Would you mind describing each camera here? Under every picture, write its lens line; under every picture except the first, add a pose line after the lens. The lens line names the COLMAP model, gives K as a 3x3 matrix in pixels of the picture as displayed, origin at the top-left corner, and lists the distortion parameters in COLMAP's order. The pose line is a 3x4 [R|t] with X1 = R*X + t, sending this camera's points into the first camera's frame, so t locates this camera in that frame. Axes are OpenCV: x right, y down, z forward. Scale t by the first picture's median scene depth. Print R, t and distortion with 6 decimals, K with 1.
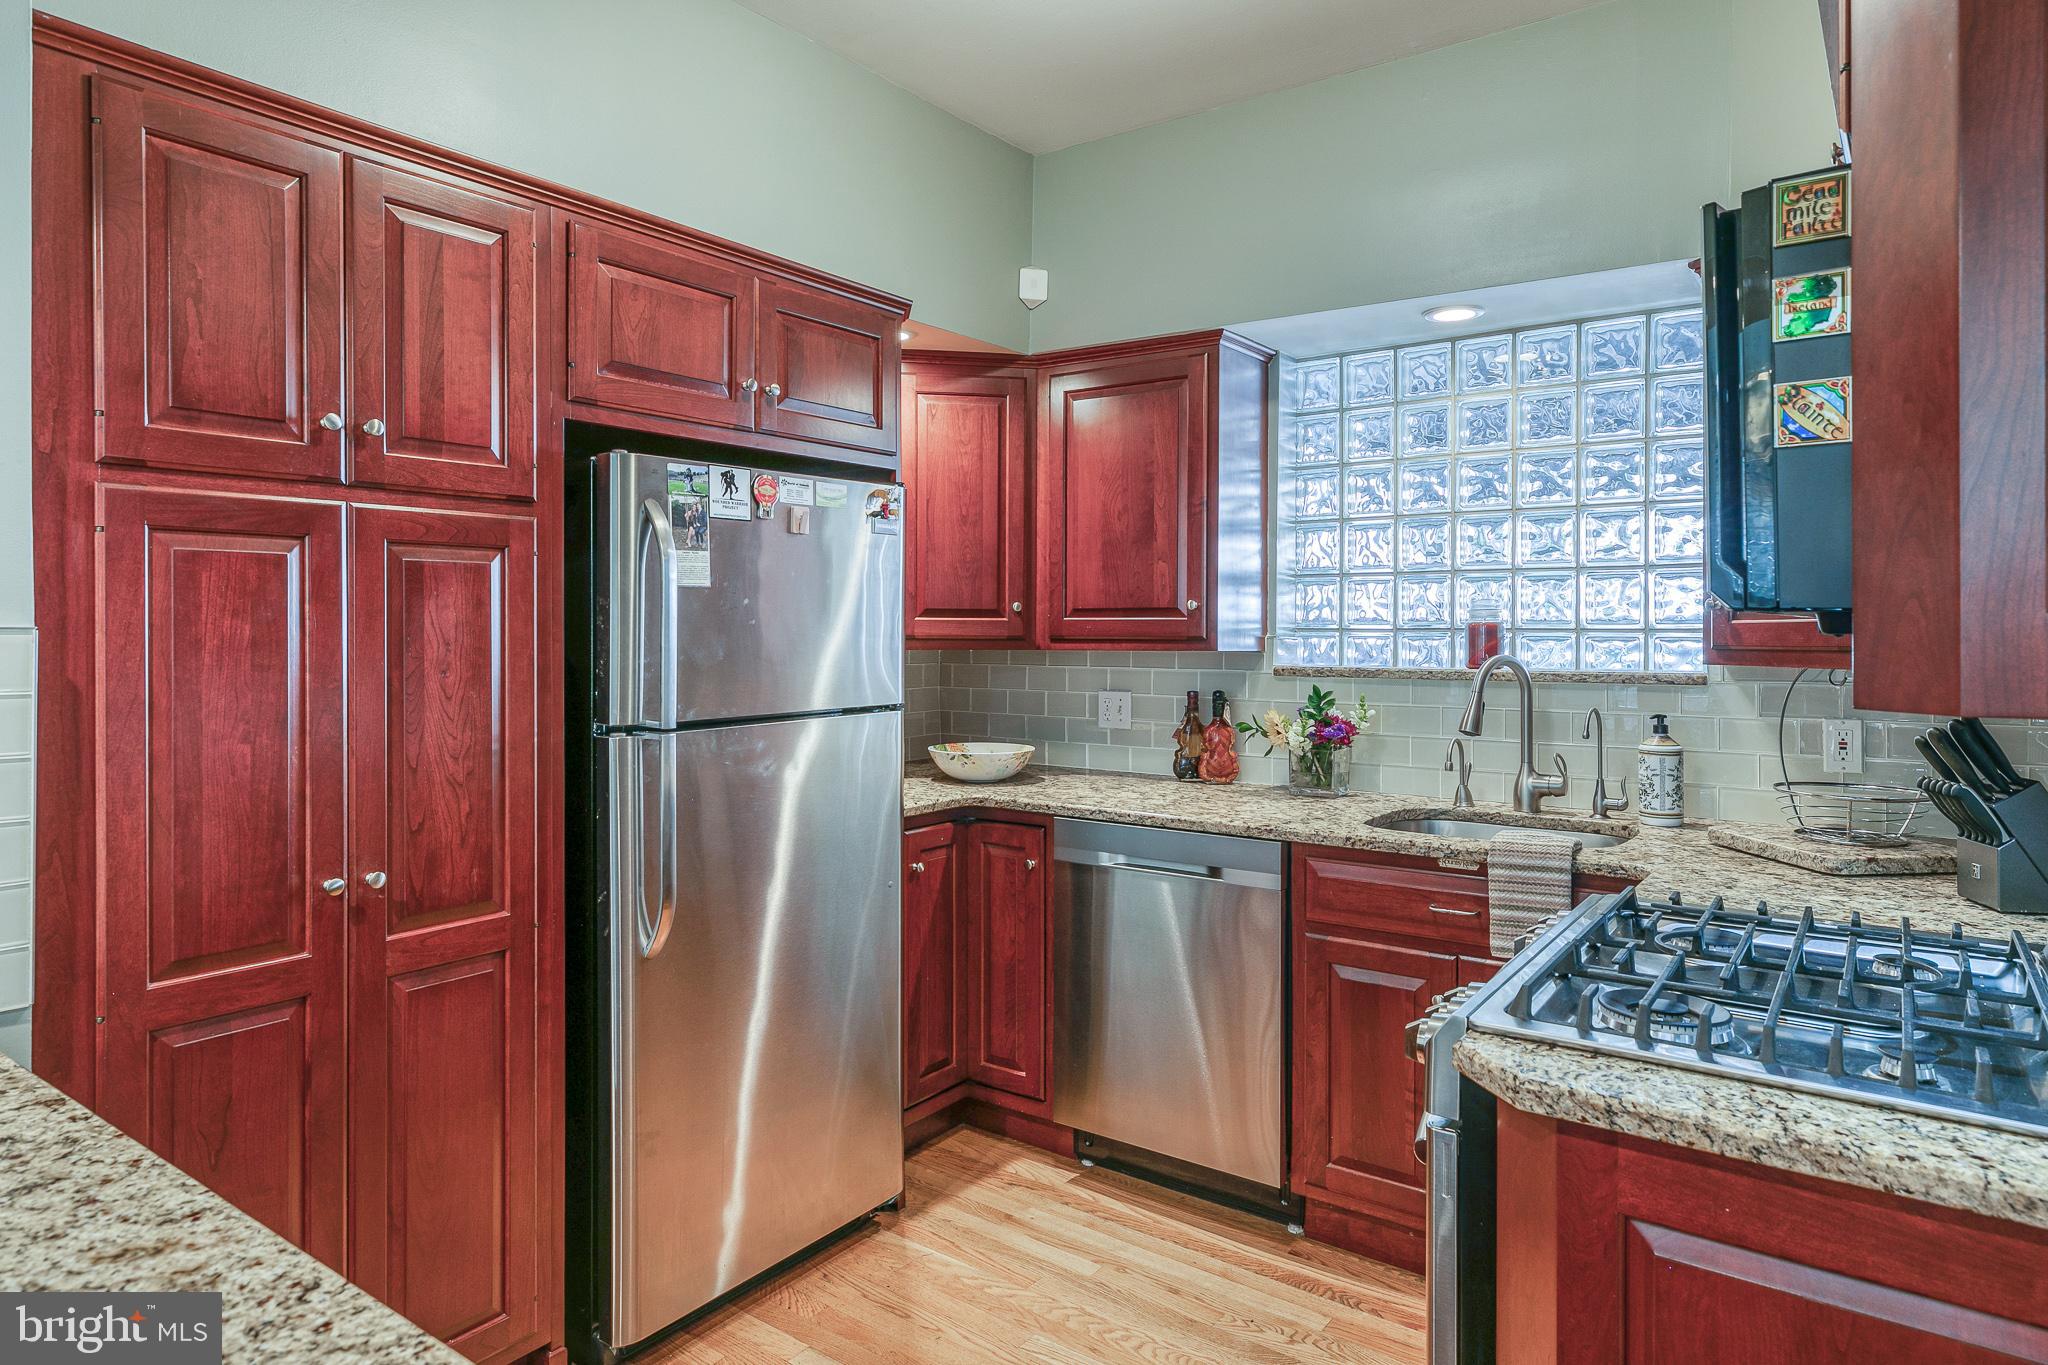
lens RADIAL K [[1207.0, 0, 1041.7], [0, 1207.0, 618.8], [0, 0, 1]] dist [0.003222, 0.000604]
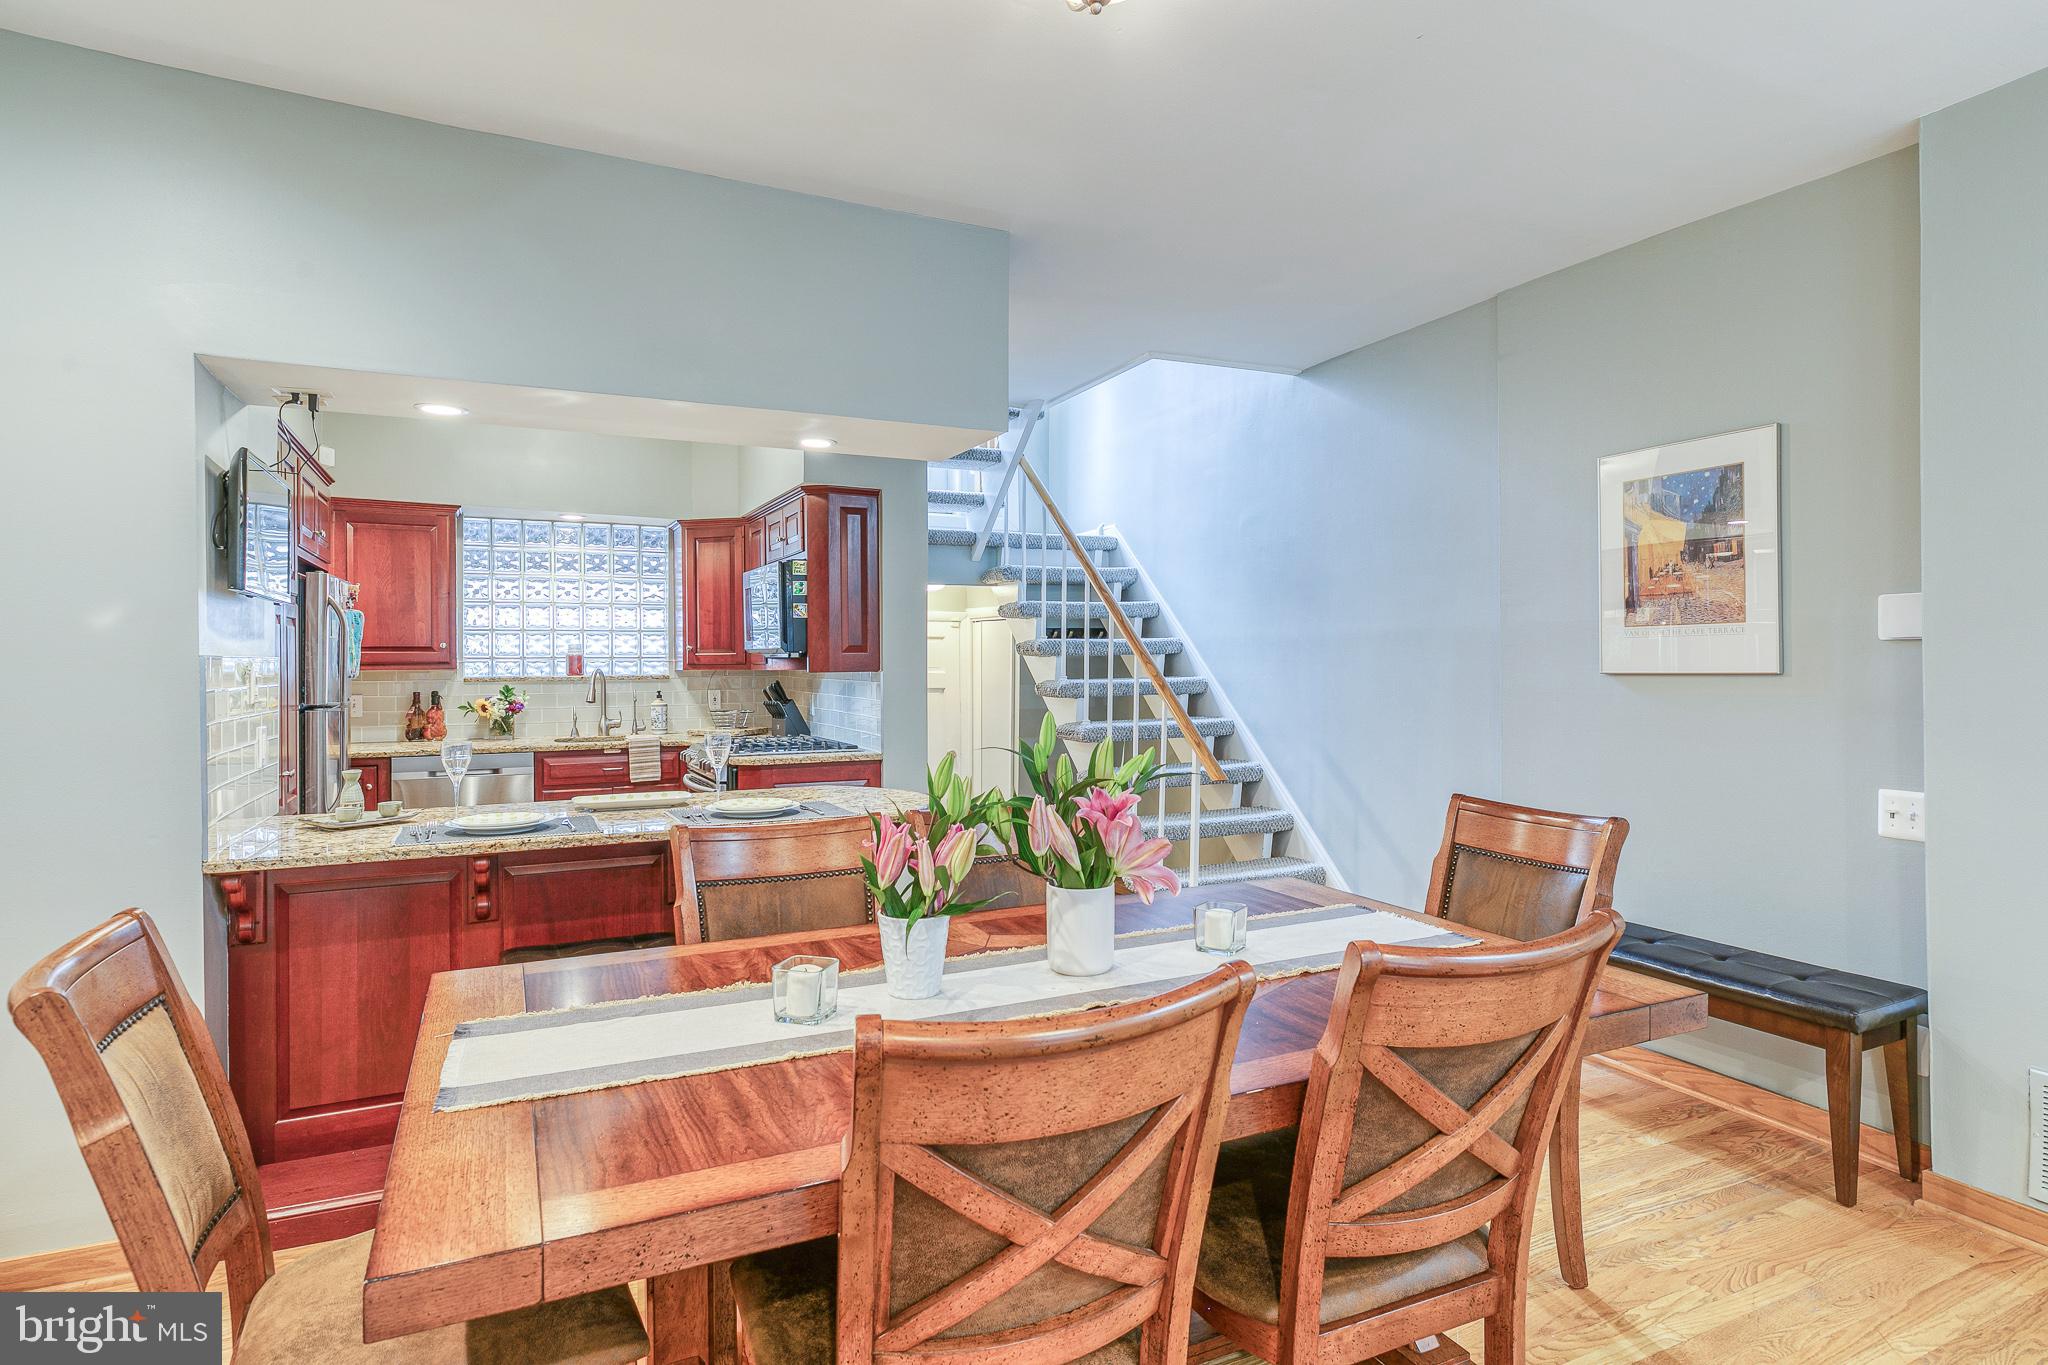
lens RADIAL K [[1095.7, 0, 1021.8], [0, 1095.7, 654.1], [0, 0, 1]] dist [-0.002911, -0.000449]
pose [[0.474744, 0.000899, 0.880123, -1.005028], [-0.002256, 0.999997, 0.000196, 0.000071], [-0.880121, -0.002079, 0.474745, -0.665788]]
